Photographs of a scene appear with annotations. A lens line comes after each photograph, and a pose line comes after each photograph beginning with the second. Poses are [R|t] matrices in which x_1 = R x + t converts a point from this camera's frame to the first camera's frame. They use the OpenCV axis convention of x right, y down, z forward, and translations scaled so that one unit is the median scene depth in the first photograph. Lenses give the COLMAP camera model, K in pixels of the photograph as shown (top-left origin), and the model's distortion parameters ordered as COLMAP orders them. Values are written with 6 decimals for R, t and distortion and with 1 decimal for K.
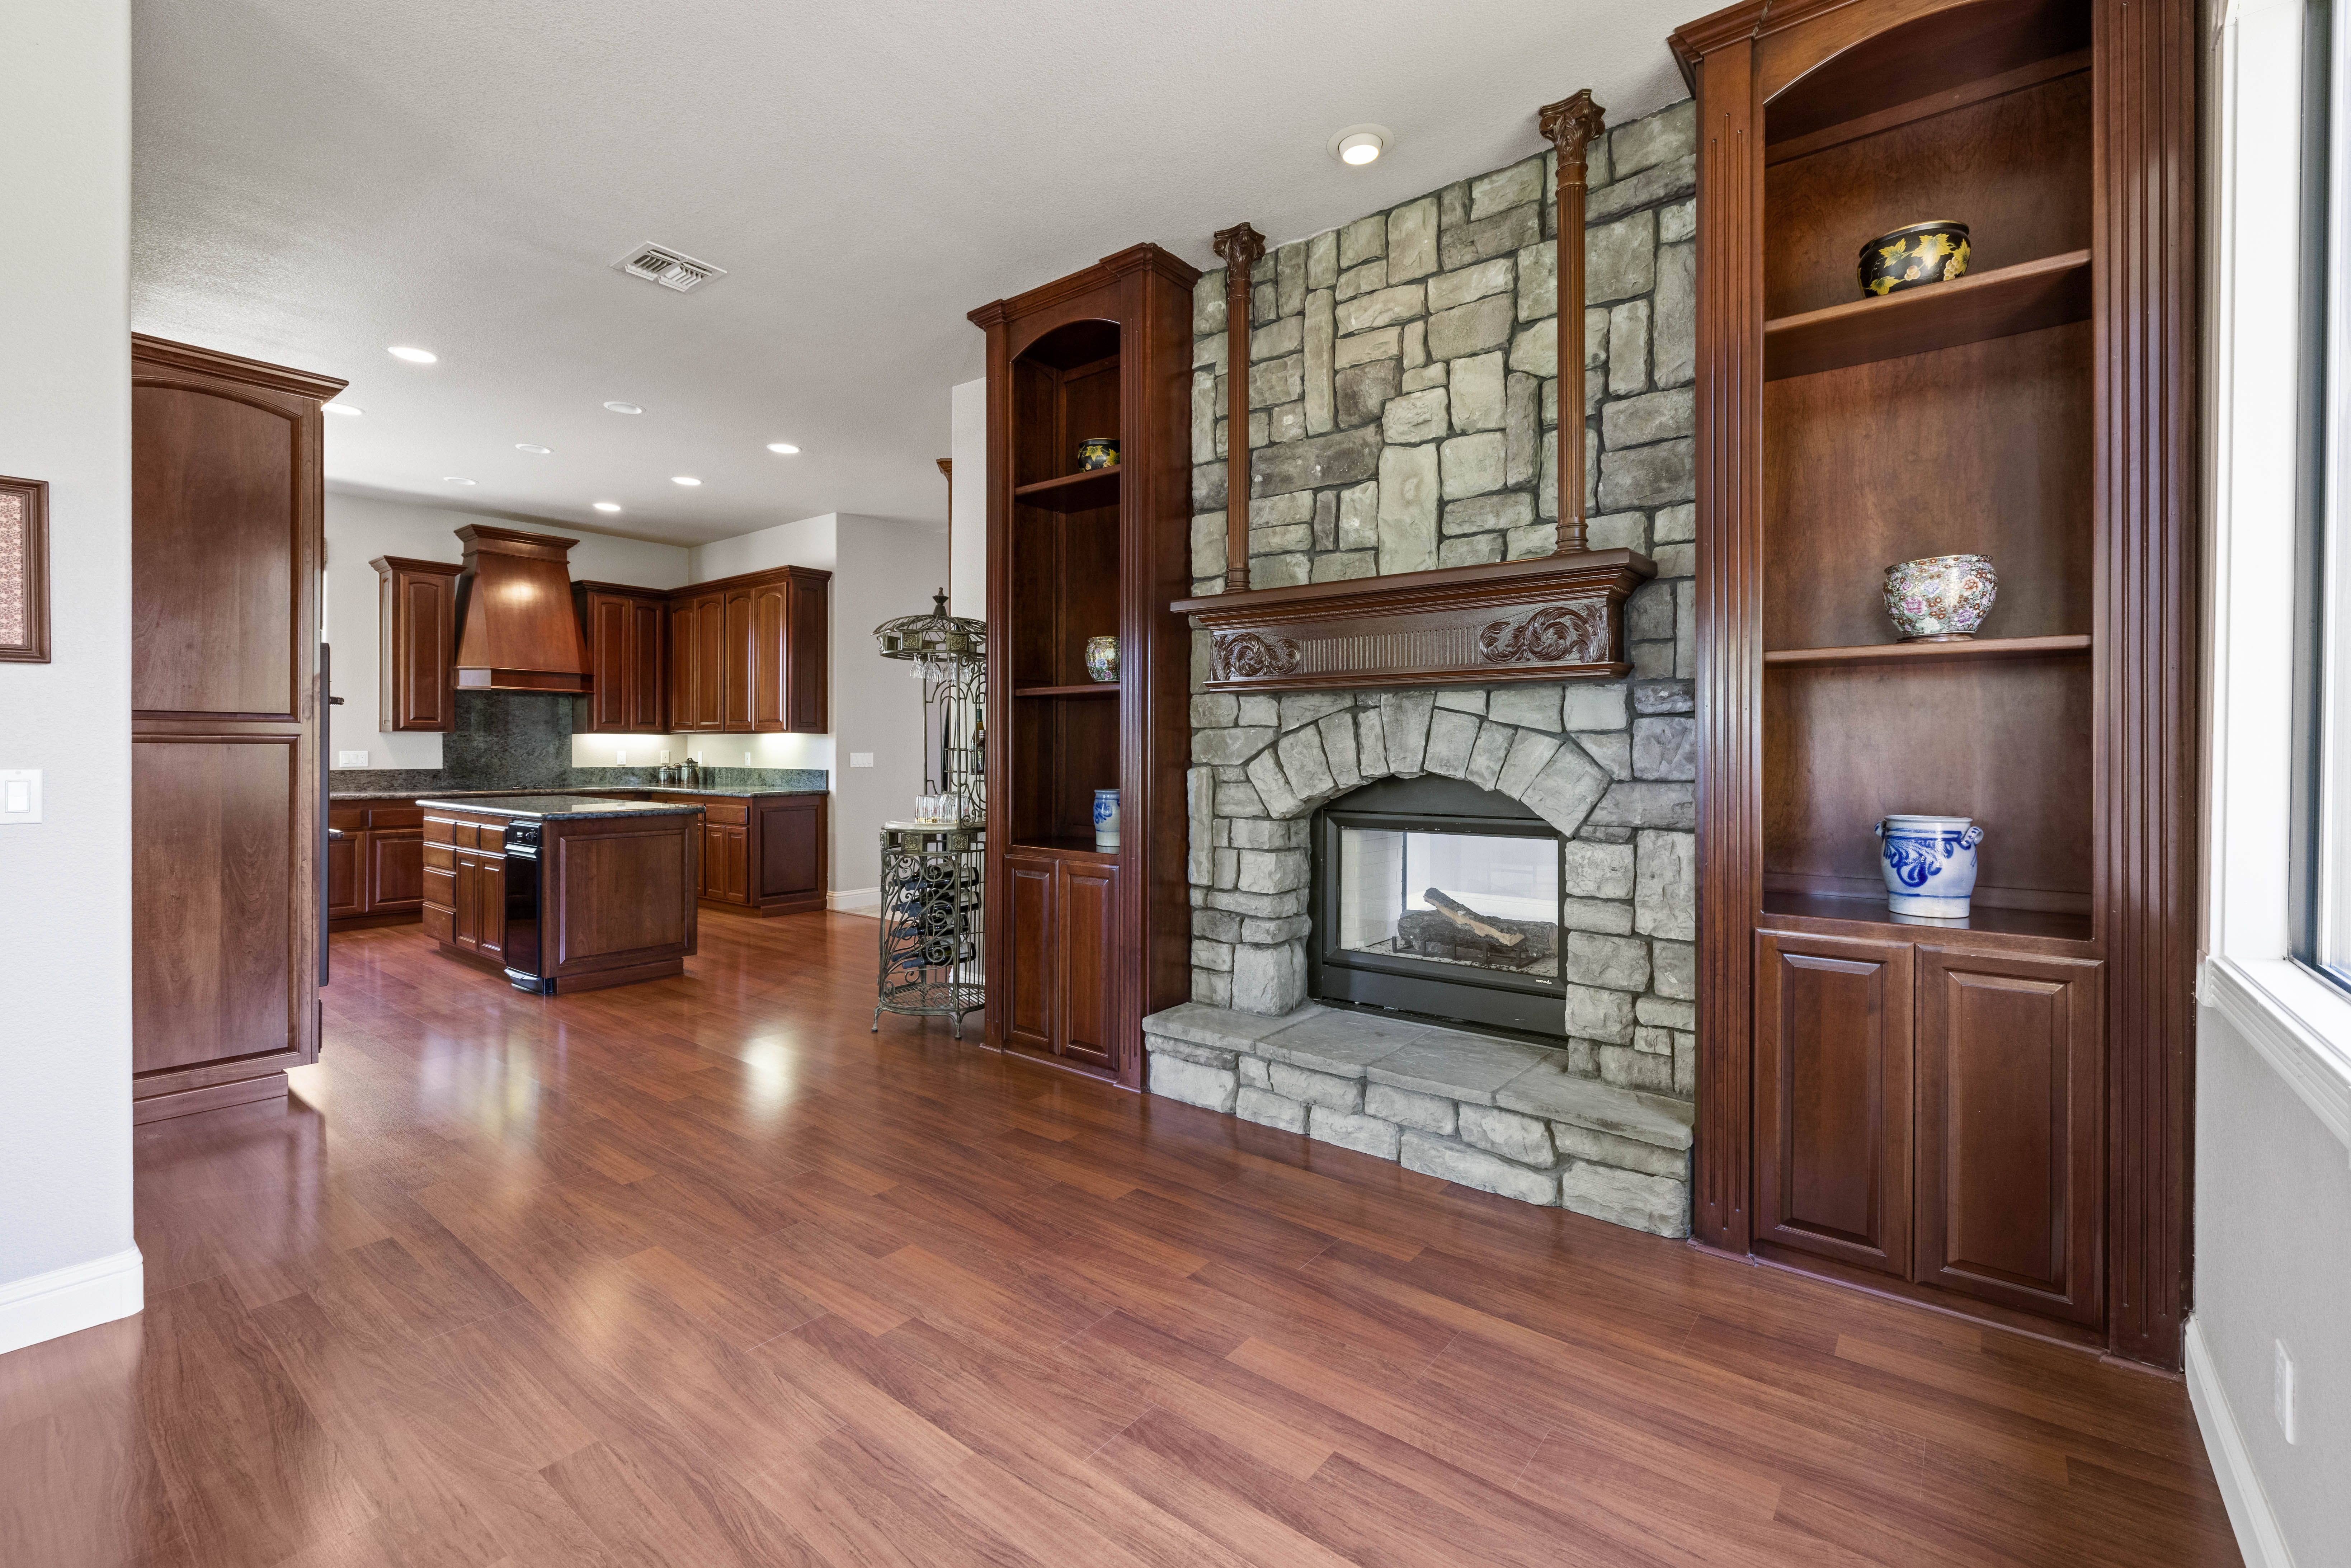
lens RADIAL K [[1001.0, 0, 1172.7], [0, 1001.0, 756.0], [0, 0, 1]] dist [-0.002557, 0.002318]
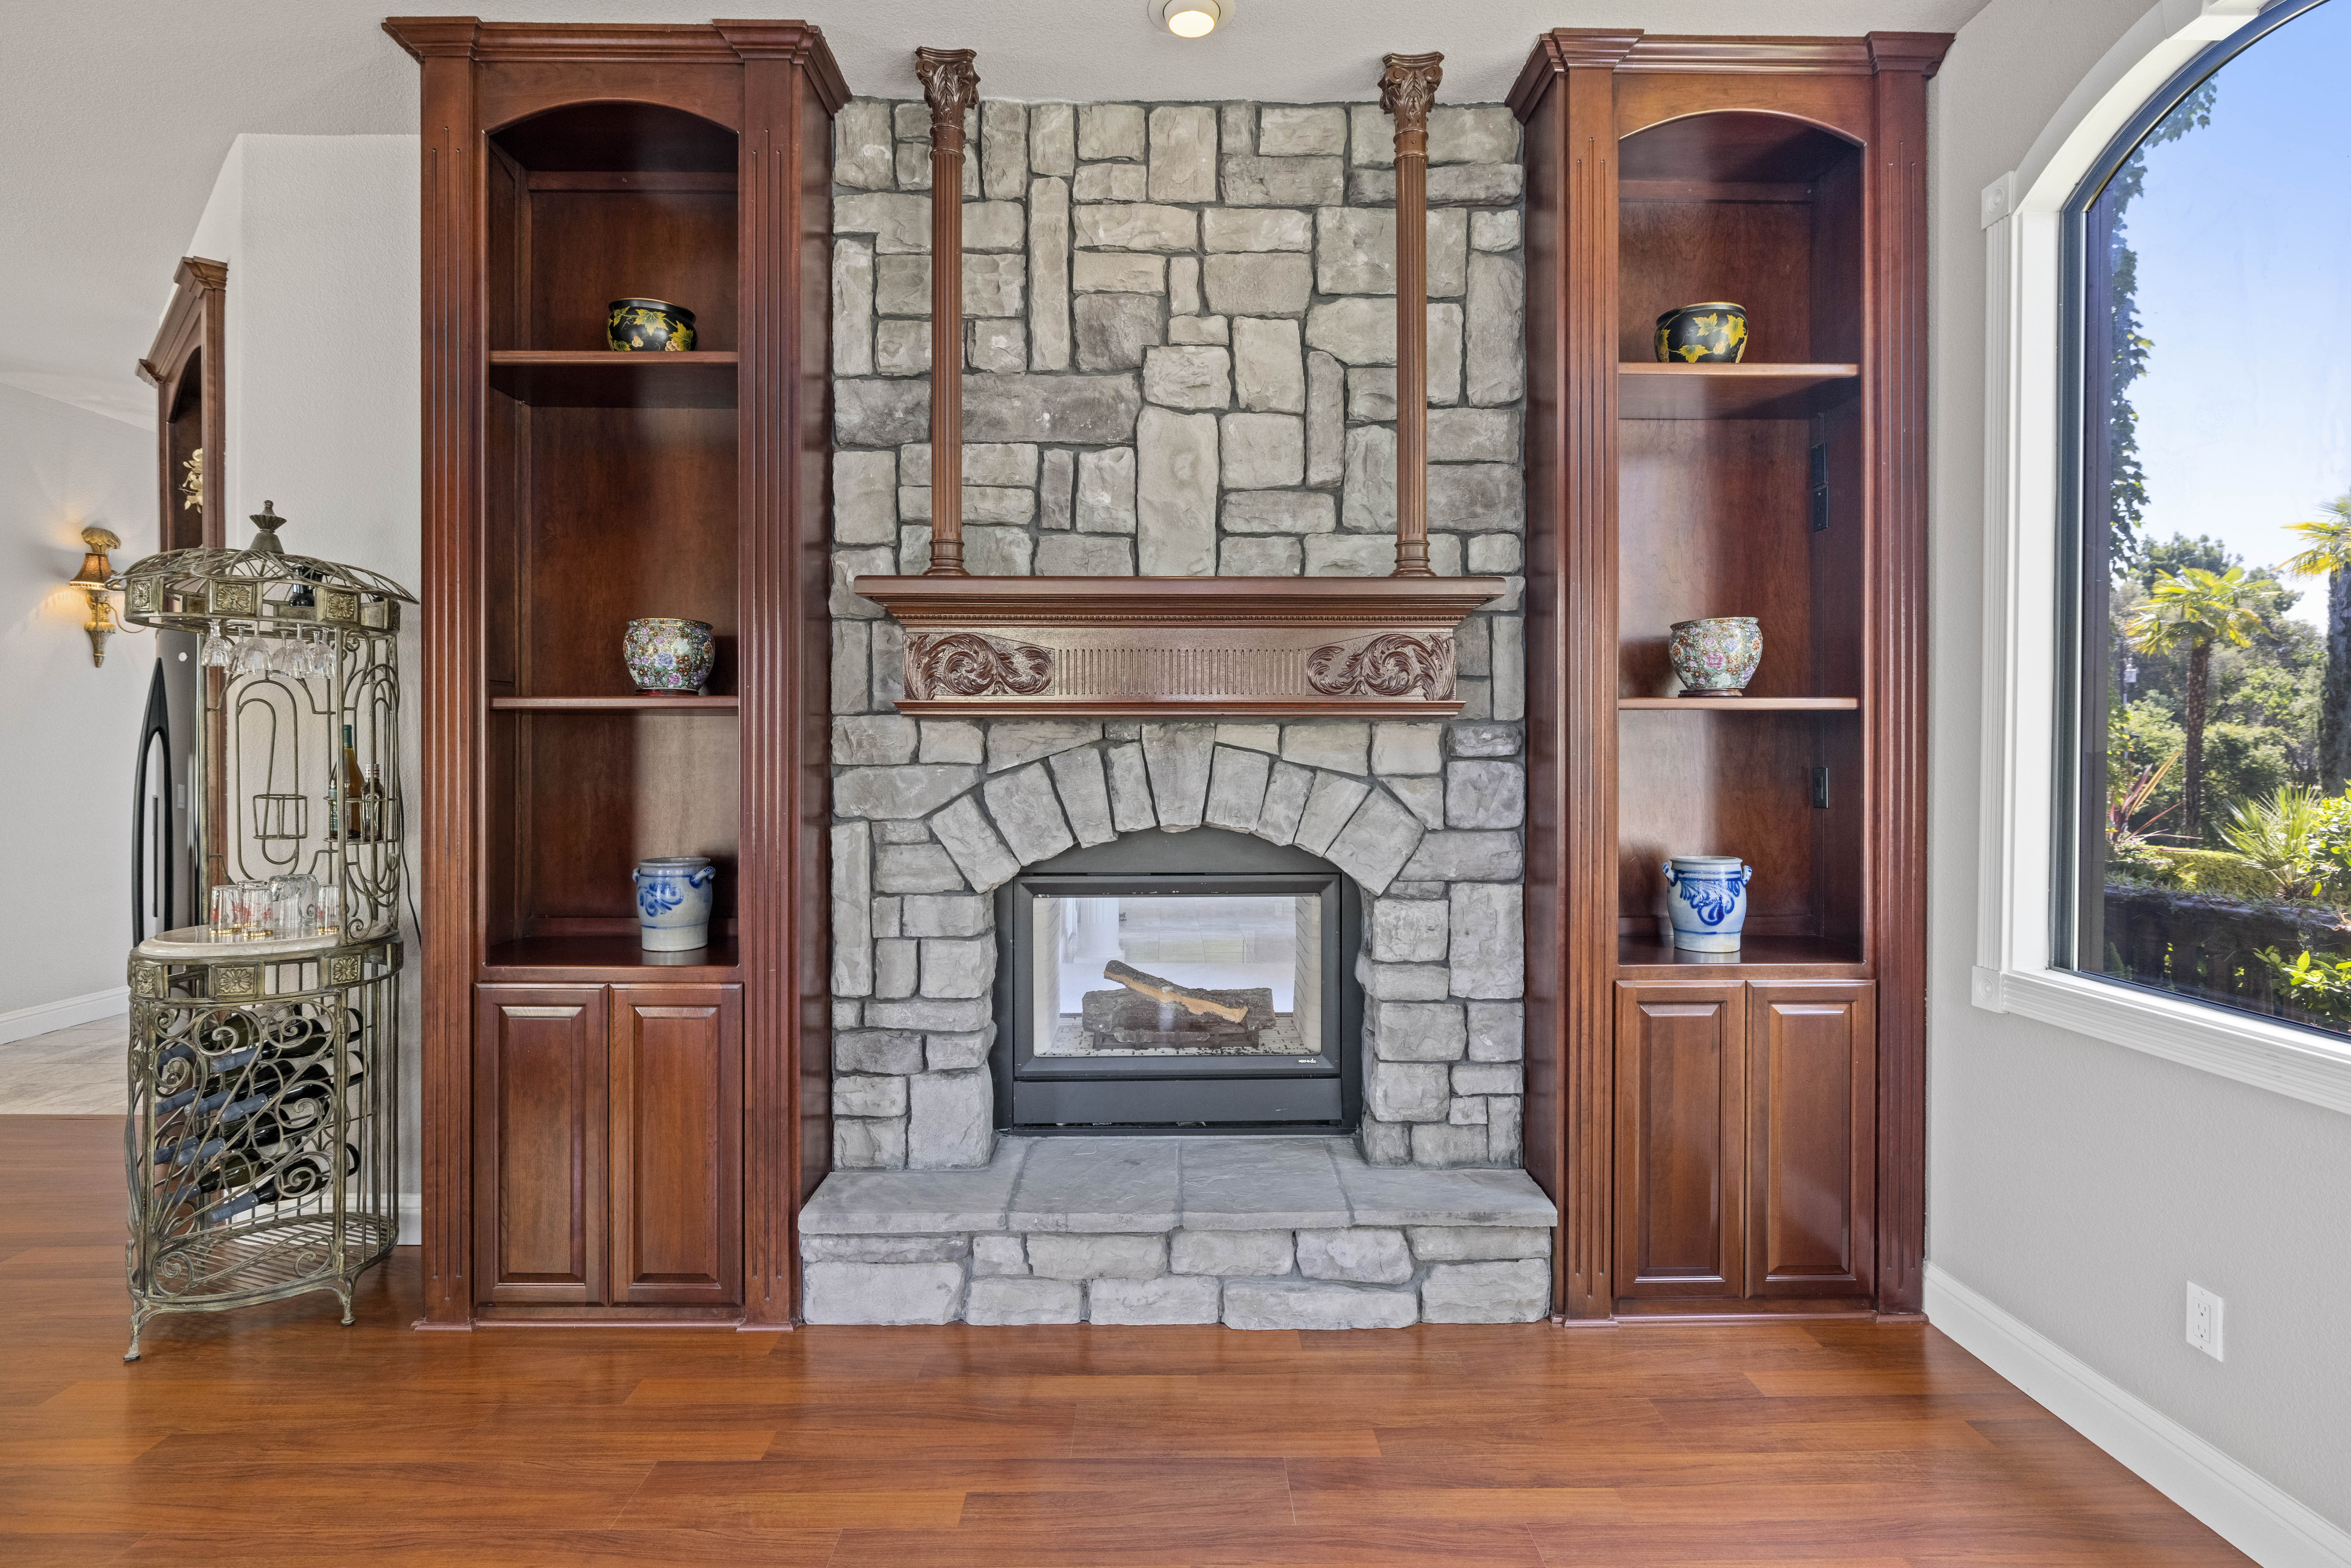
lens RADIAL K [[1174.1, 0, 1151.9], [0, 1174.1, 759.6], [0, 0, 1]] dist [-0.008137, 0.000778]
pose [[0.778284, -0.007660, 0.627866, -0.330420], [0.006537, 0.999970, 0.004096, -0.035686], [-0.627879, 0.000917, 0.778311, 0.266282]]
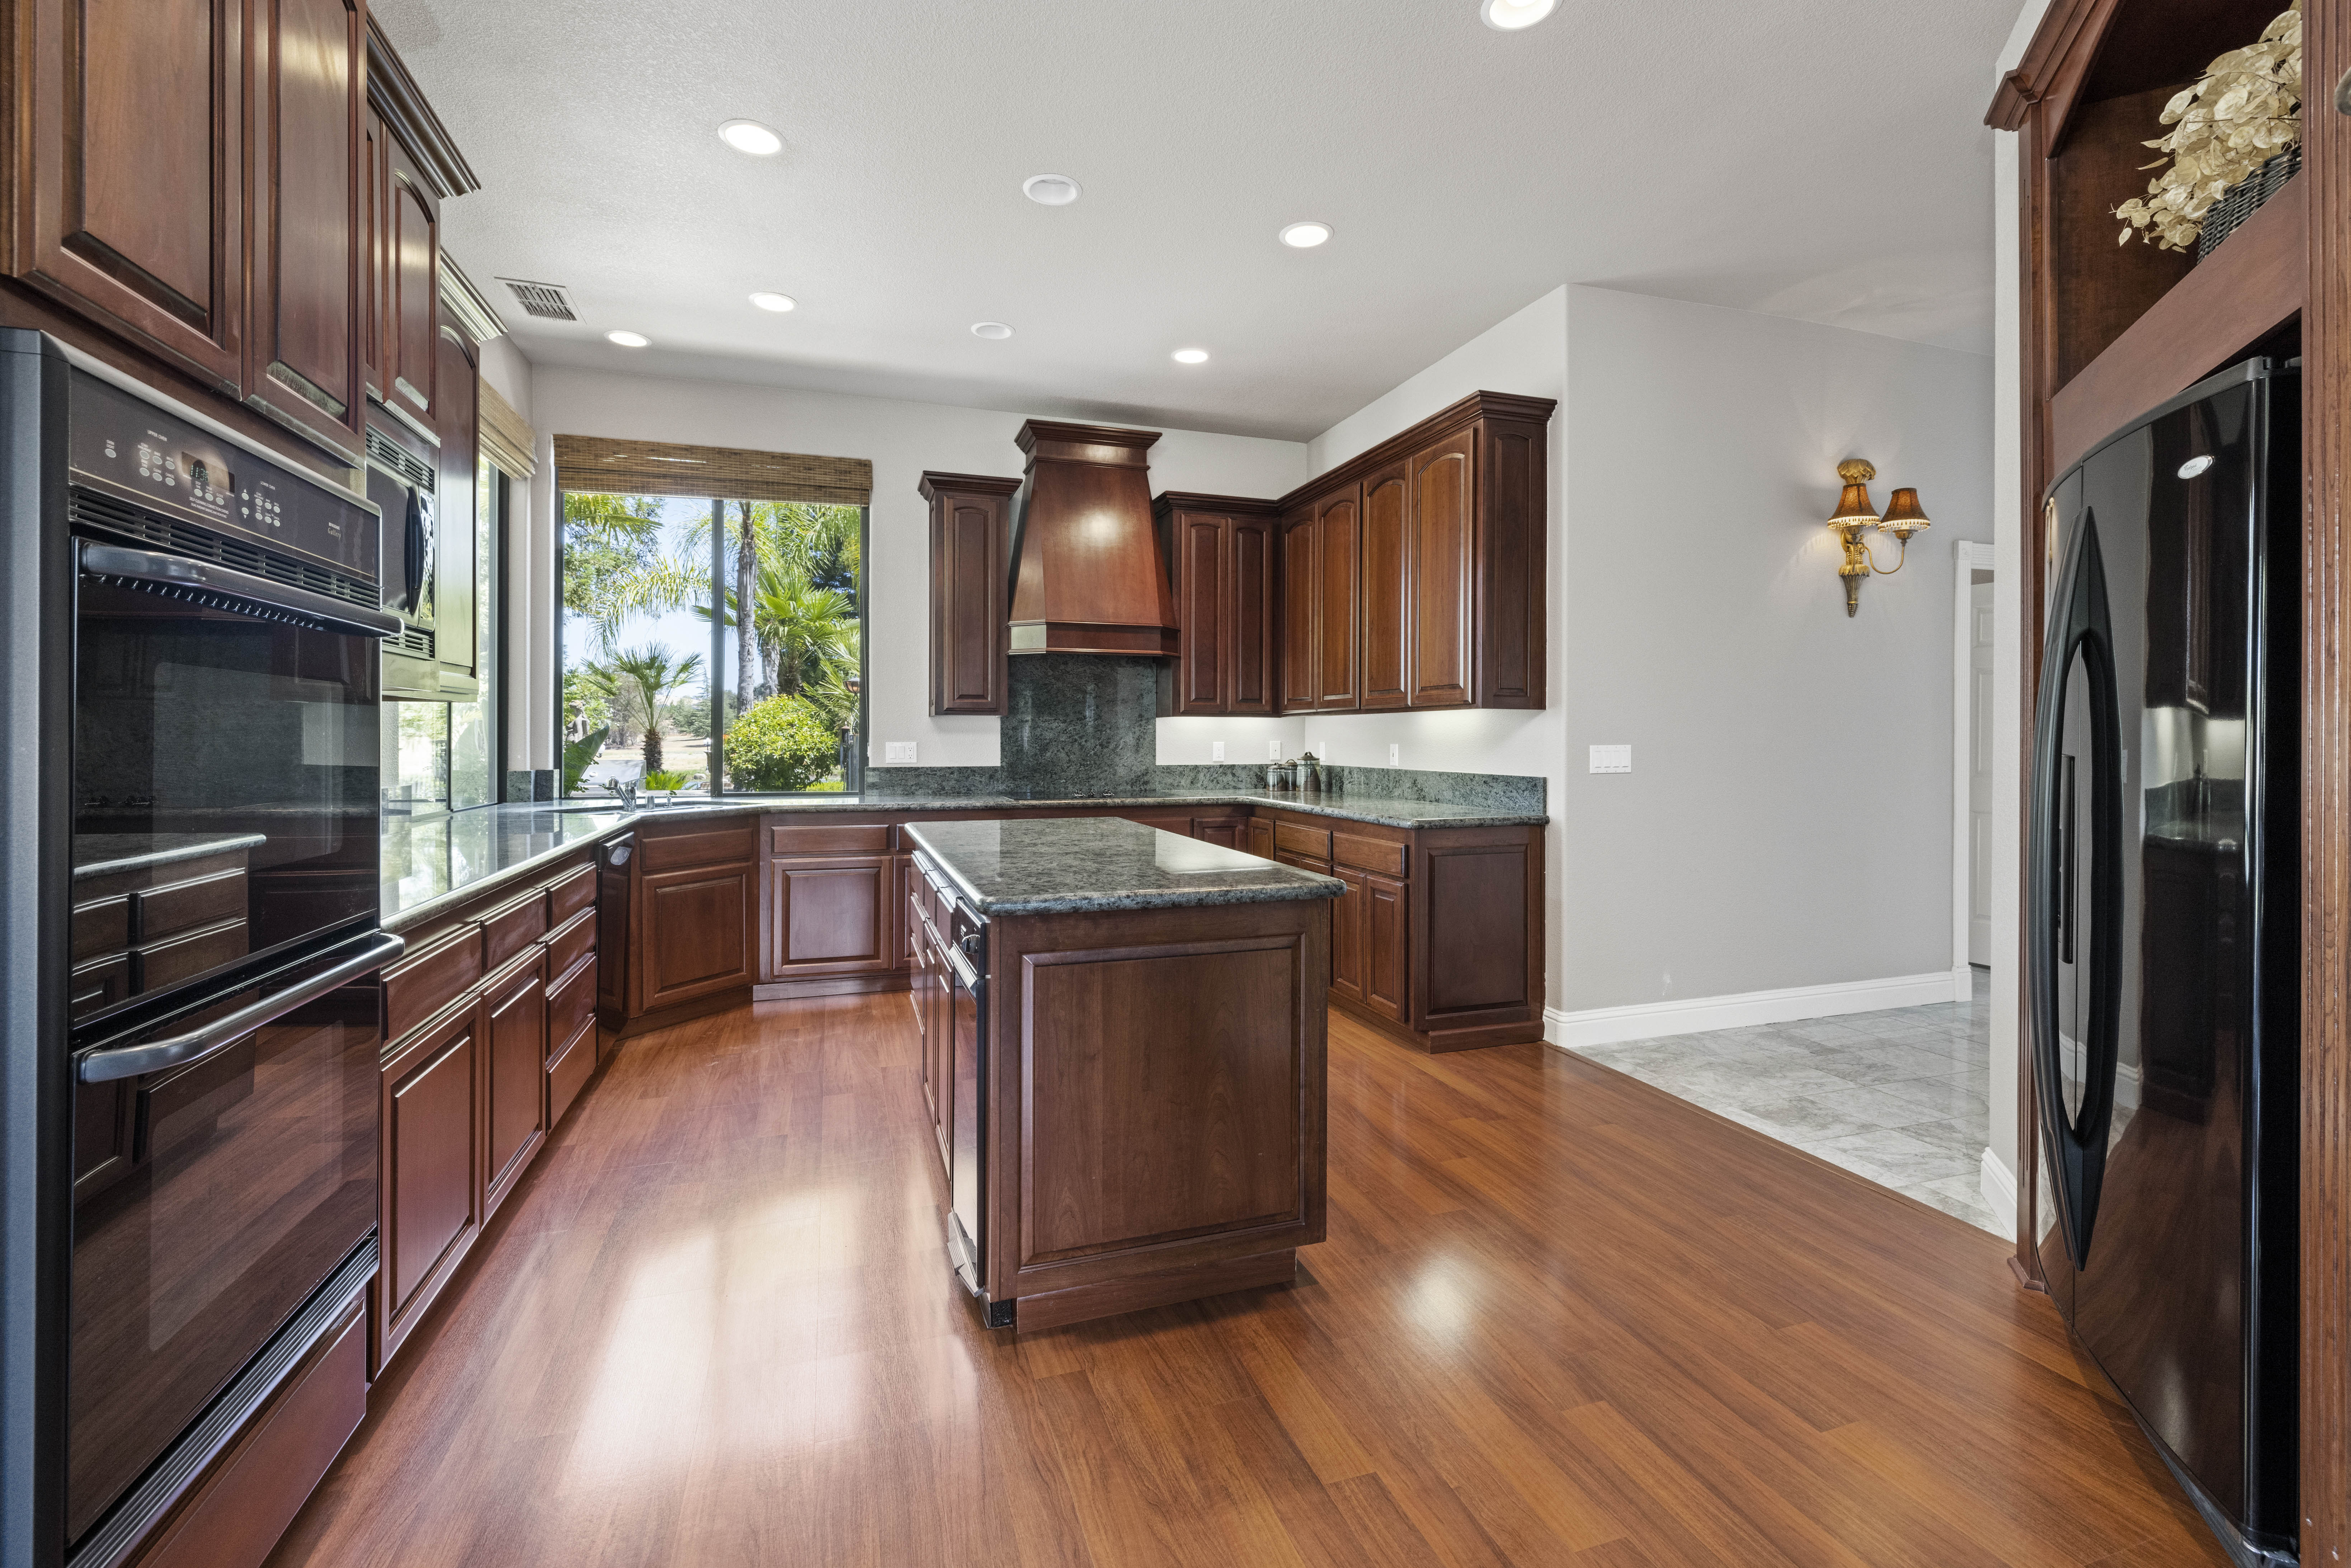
lens RADIAL K [[1001.0, 0, 1191.4], [0, 1001.0, 731.2], [0, 0, 1]] dist [-0.002557, 0.002318]
pose [[0.845030, -0.004993, -0.534695, -0.483891], [-0.002825, 0.999901, -0.013800, -0.007099], [0.534711, 0.013172, 0.844932, 0.995593]]
